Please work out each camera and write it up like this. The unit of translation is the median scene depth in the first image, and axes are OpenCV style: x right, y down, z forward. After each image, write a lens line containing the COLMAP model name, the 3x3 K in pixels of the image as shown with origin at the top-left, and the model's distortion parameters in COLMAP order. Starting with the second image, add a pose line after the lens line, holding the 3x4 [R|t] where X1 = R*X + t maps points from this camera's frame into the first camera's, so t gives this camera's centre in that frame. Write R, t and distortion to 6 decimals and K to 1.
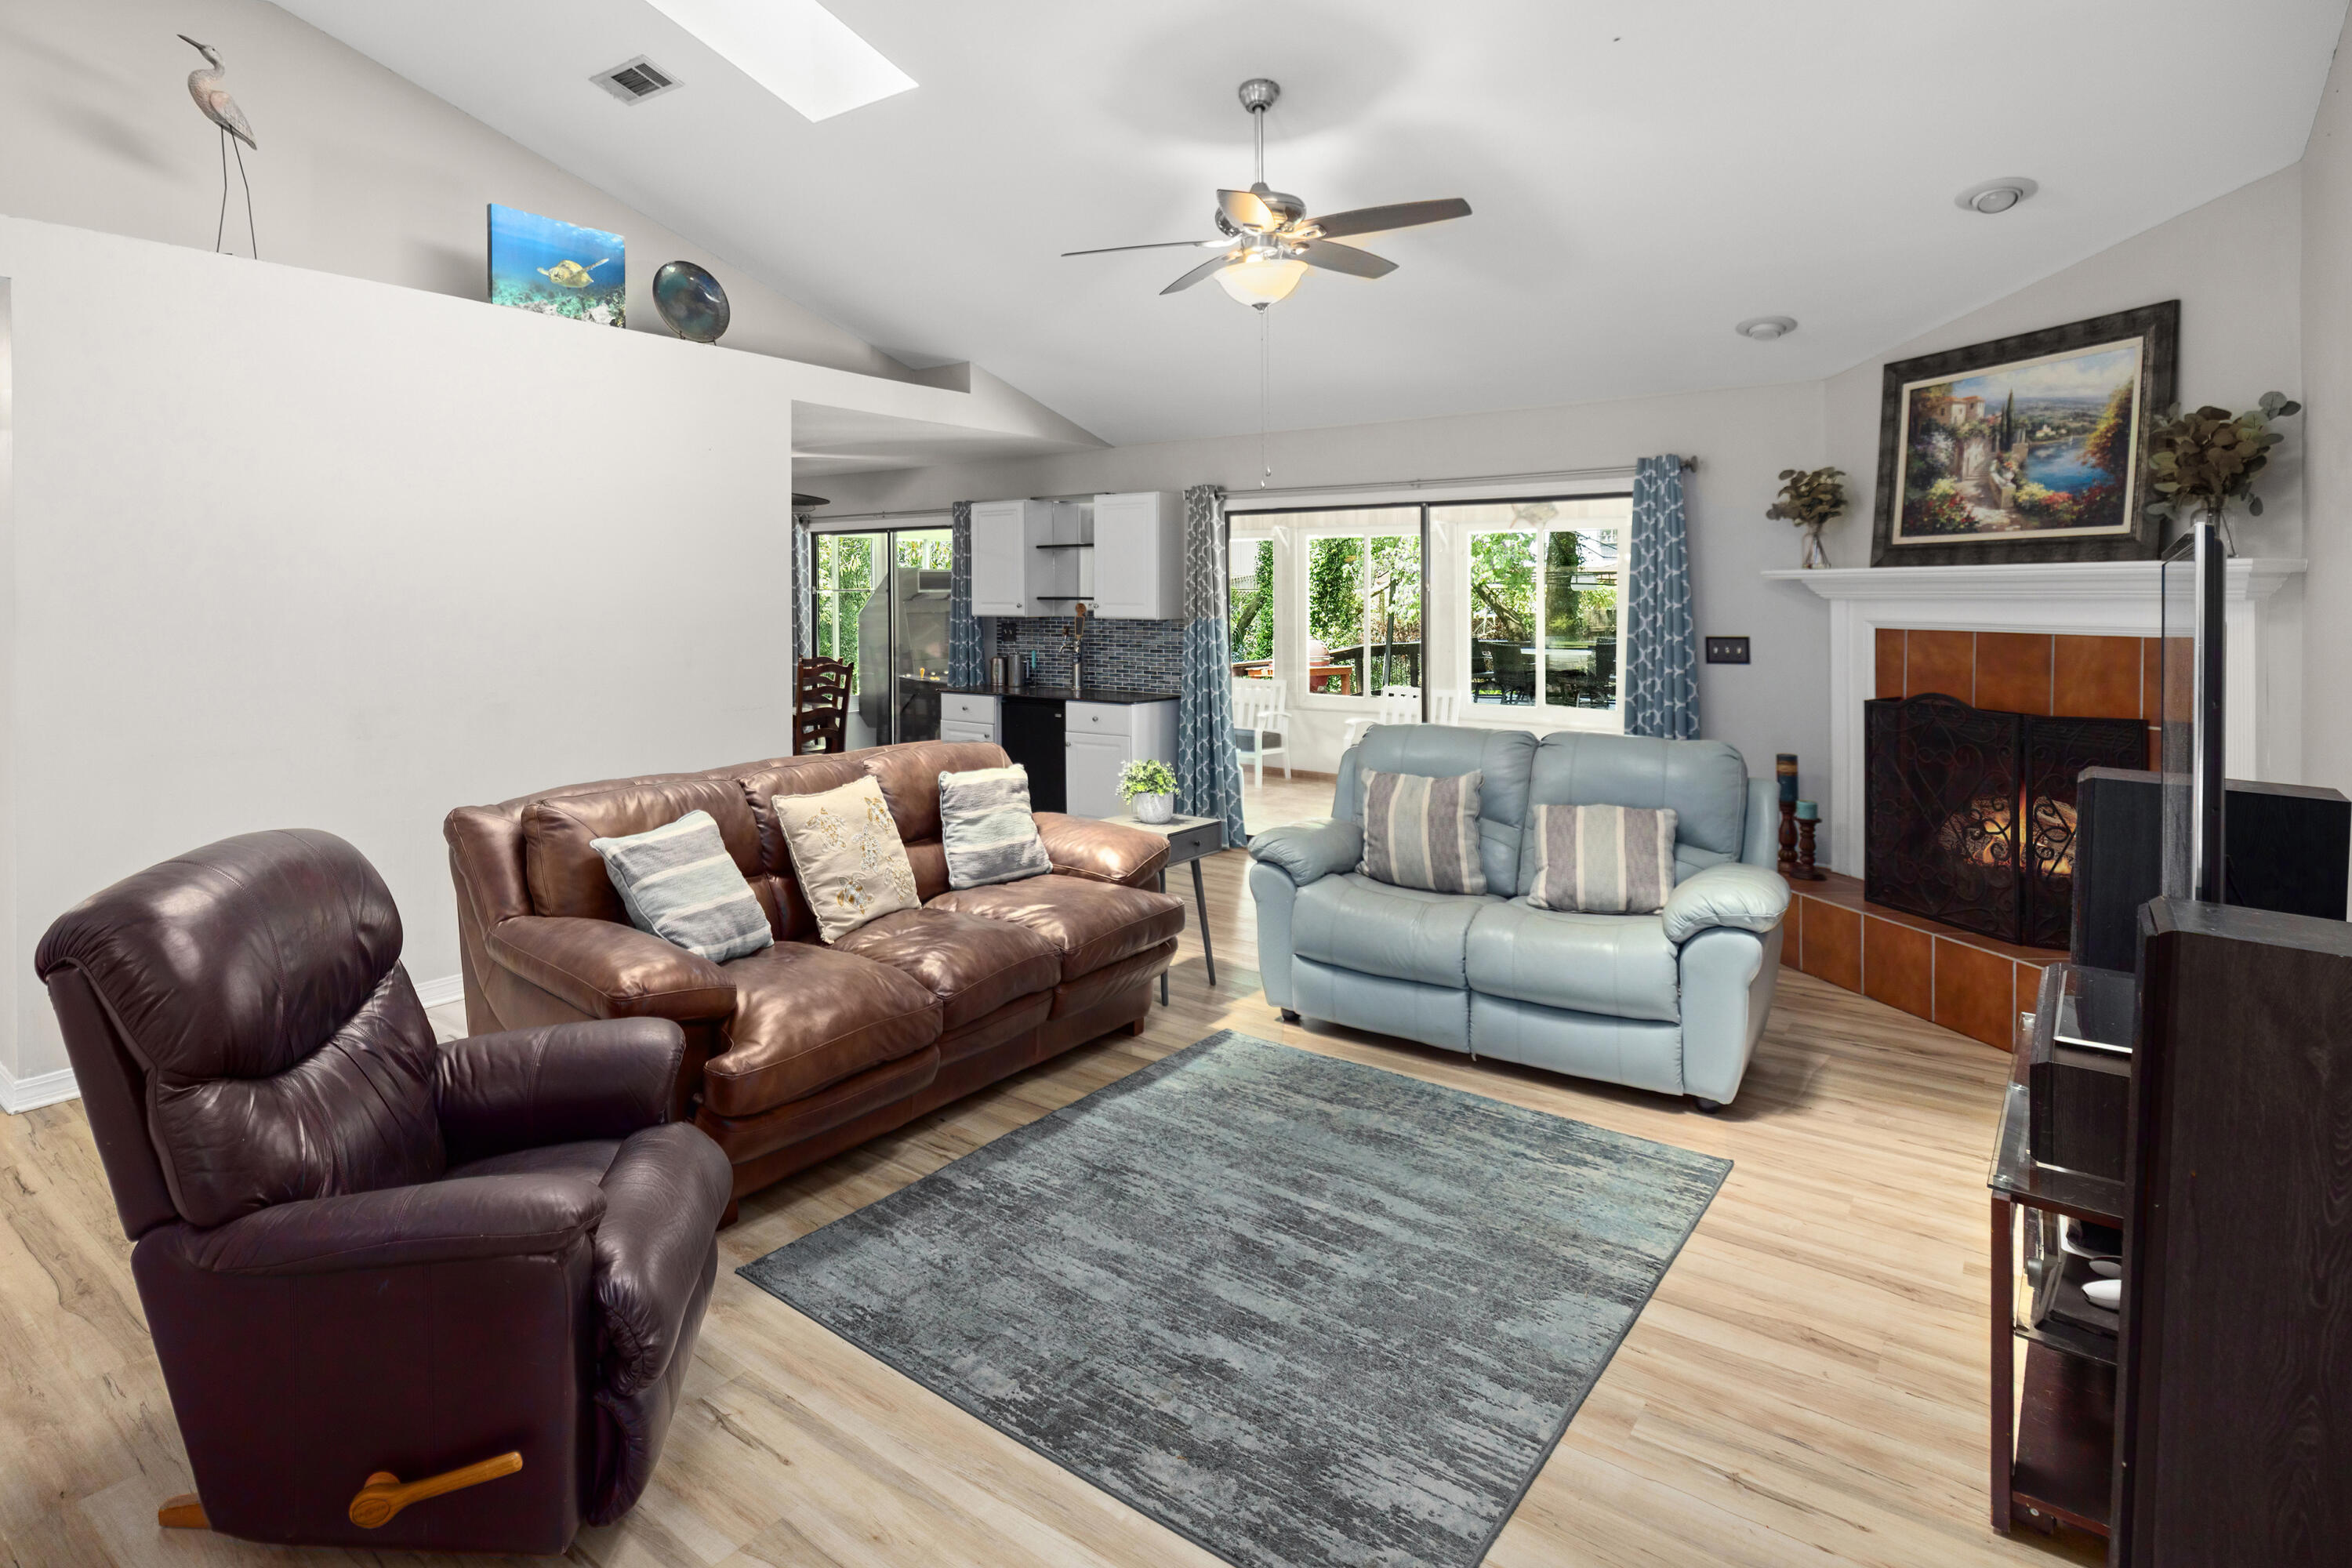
lens RADIAL K [[1258.5, 0, 947.4], [0, 1258.5, 588.6], [0, 0, 1]] dist [0.007714, -0.000019]
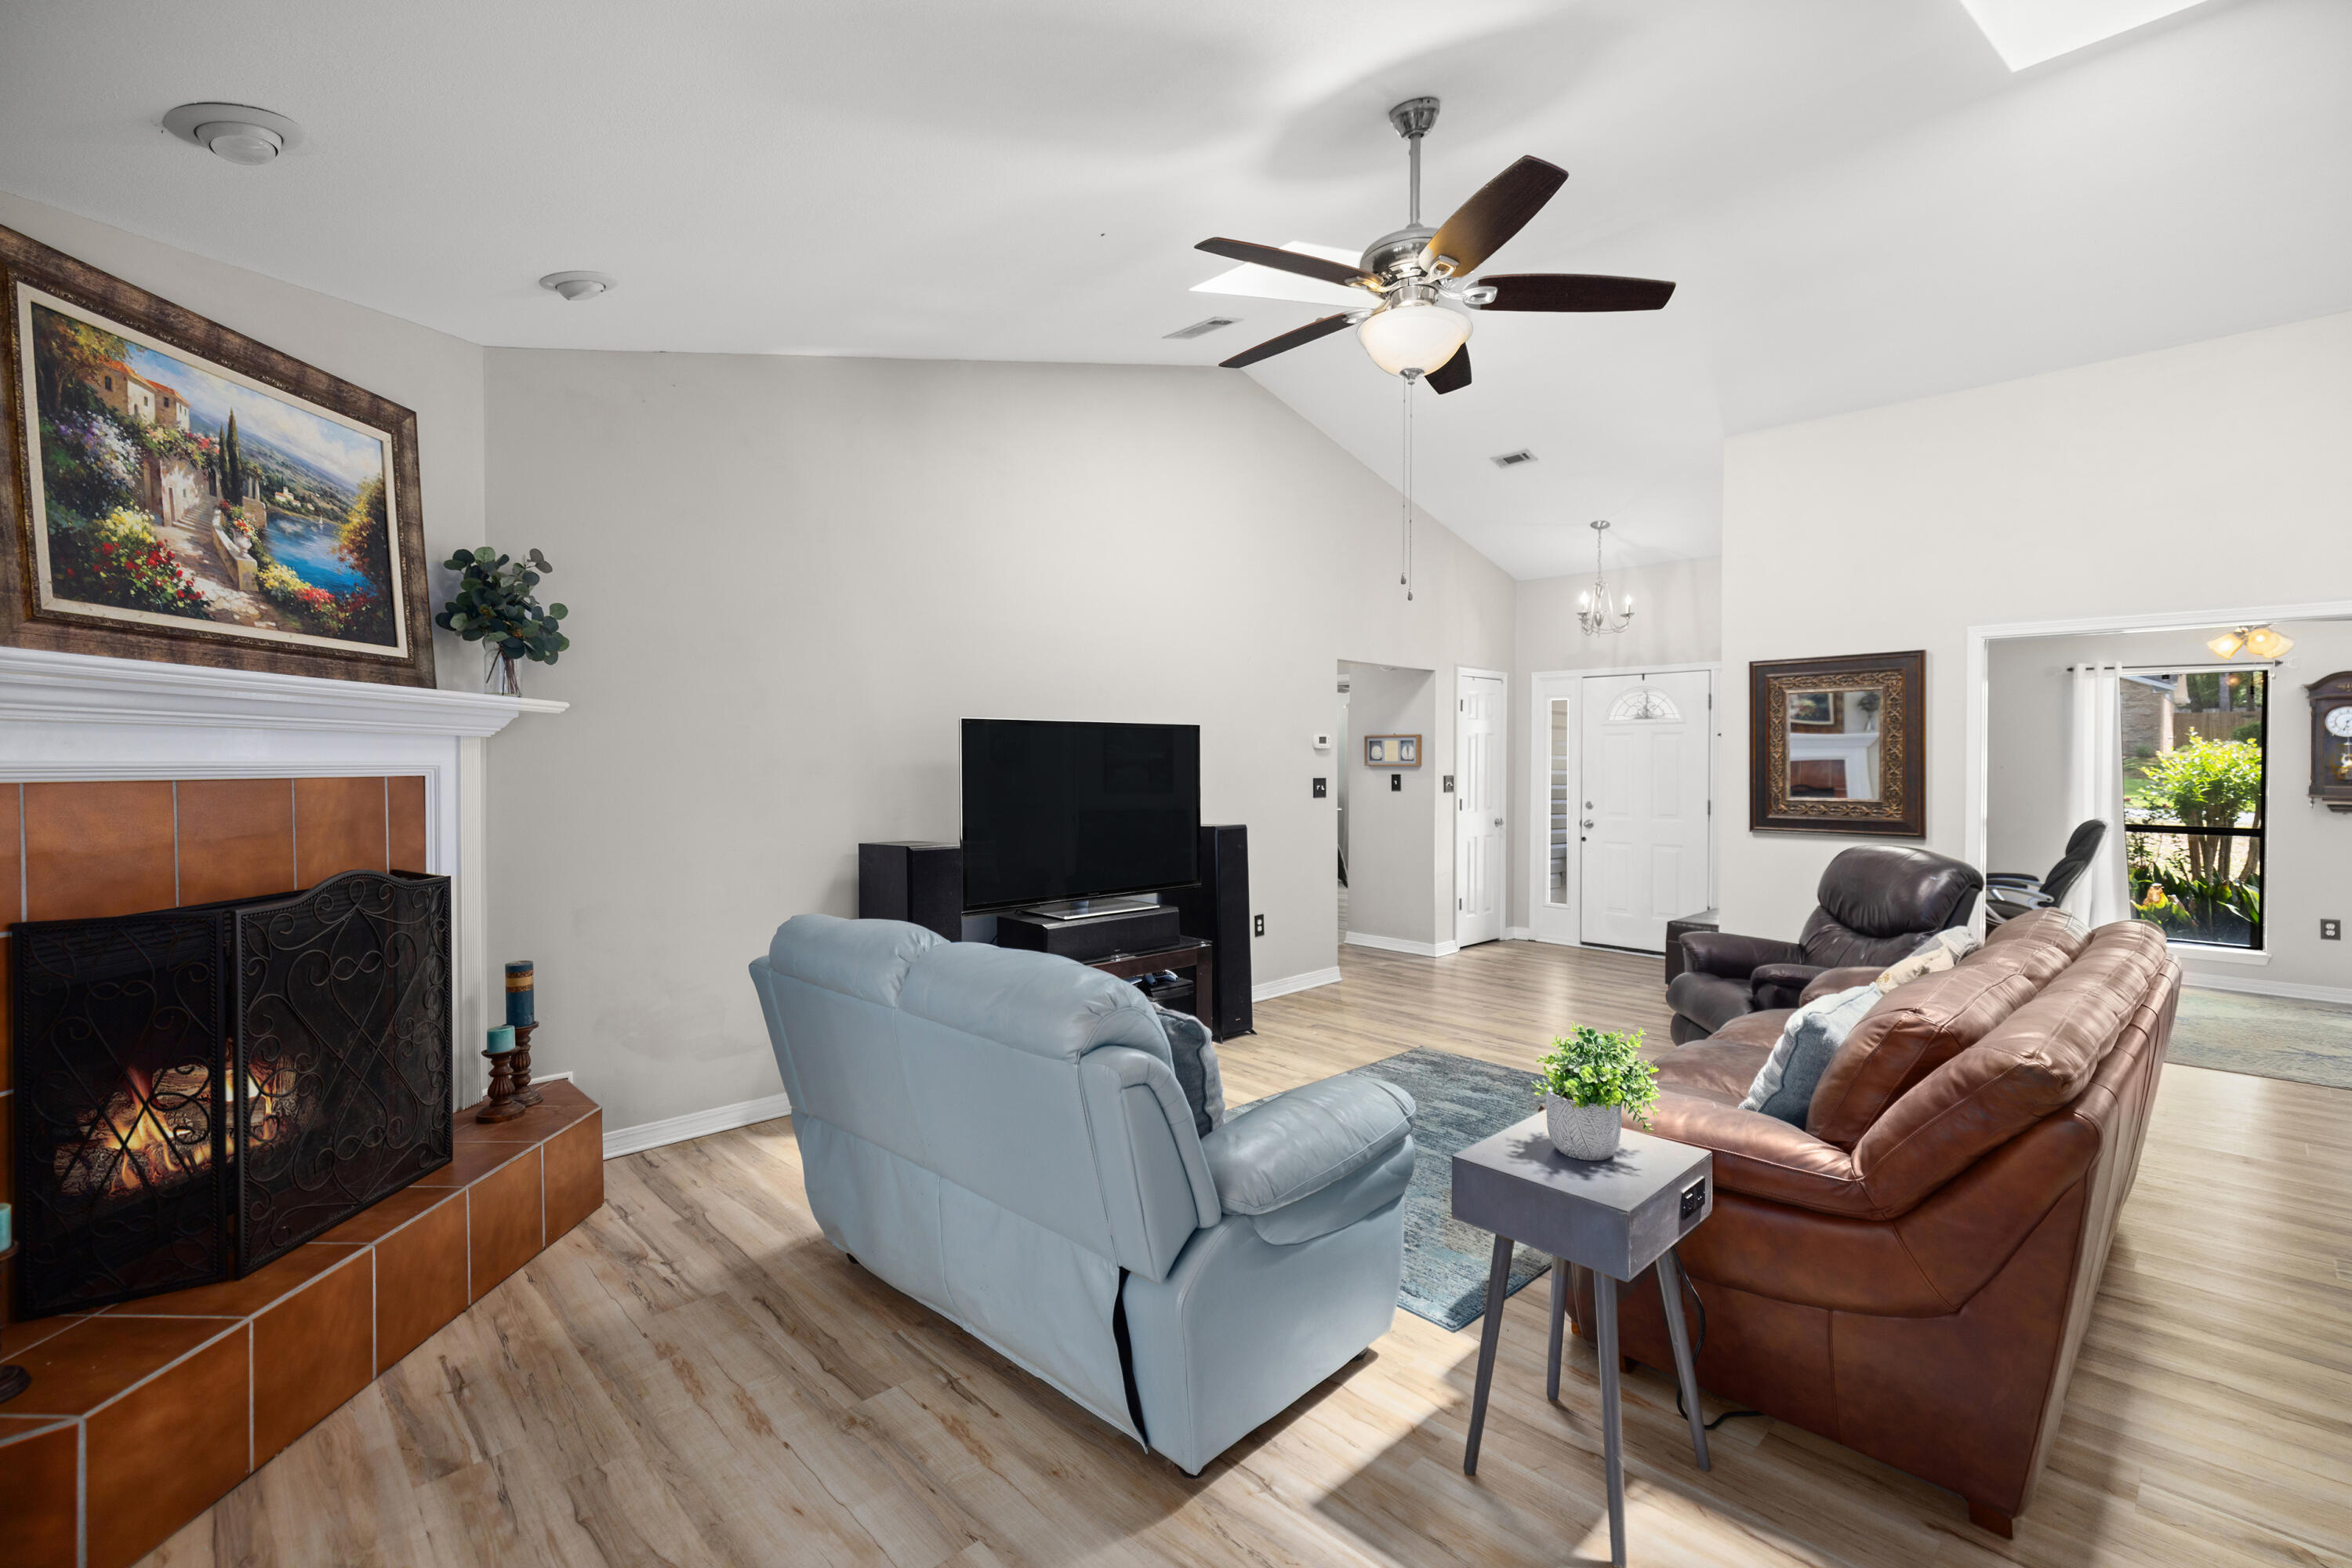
lens RADIAL K [[1038.4, 0, 1161.8], [0, 1038.4, 770.1], [0, 0, 1]] dist [0.004626, -0.001220]
pose [[-0.995328, -0.002953, 0.096506, 0.329015], [-0.002799, 0.999995, 0.001729, 0.029483], [-0.096511, 0.001451, -0.995331, 1.602040]]
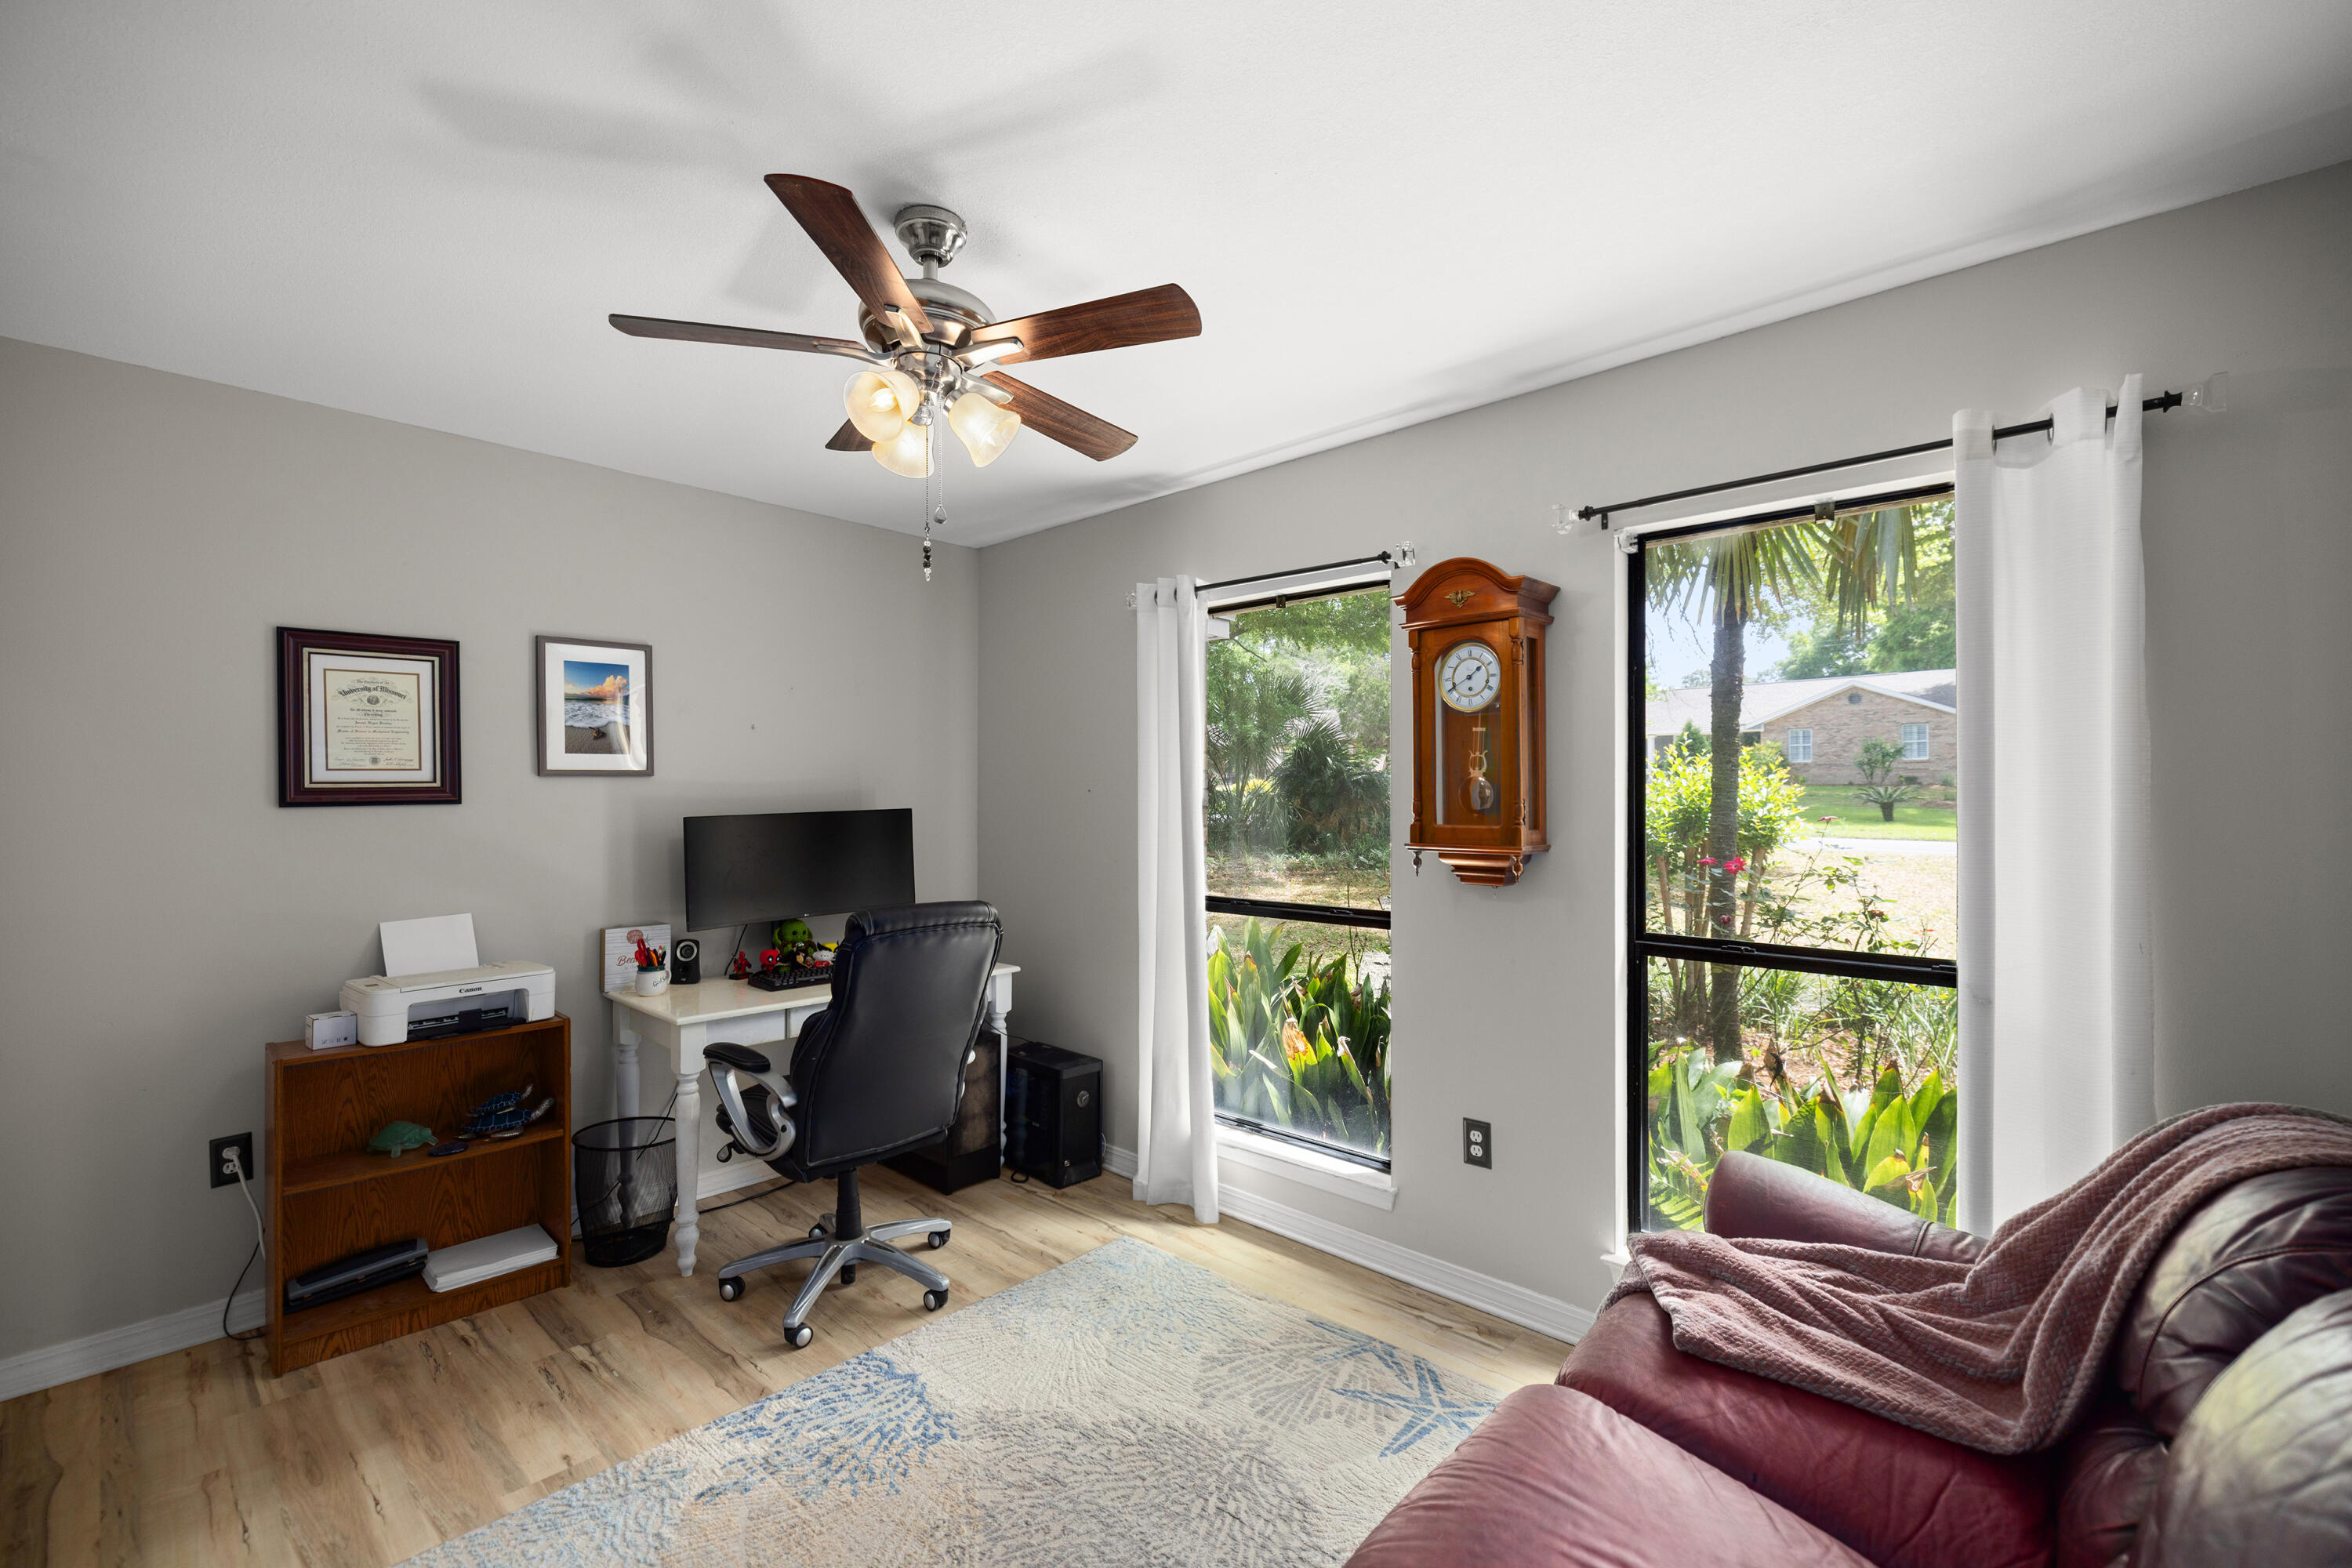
lens RADIAL K [[997.5, 0, 1175.3], [0, 997.5, 791.0], [0, 0, 1]] dist [0.004379, -0.001528]
pose [[-0.998941, 0.005248, 0.045713, -0.936713], [0.004699, 0.999916, -0.012111, 0.035386], [-0.045773, -0.011883, -0.998881, 0.676625]]
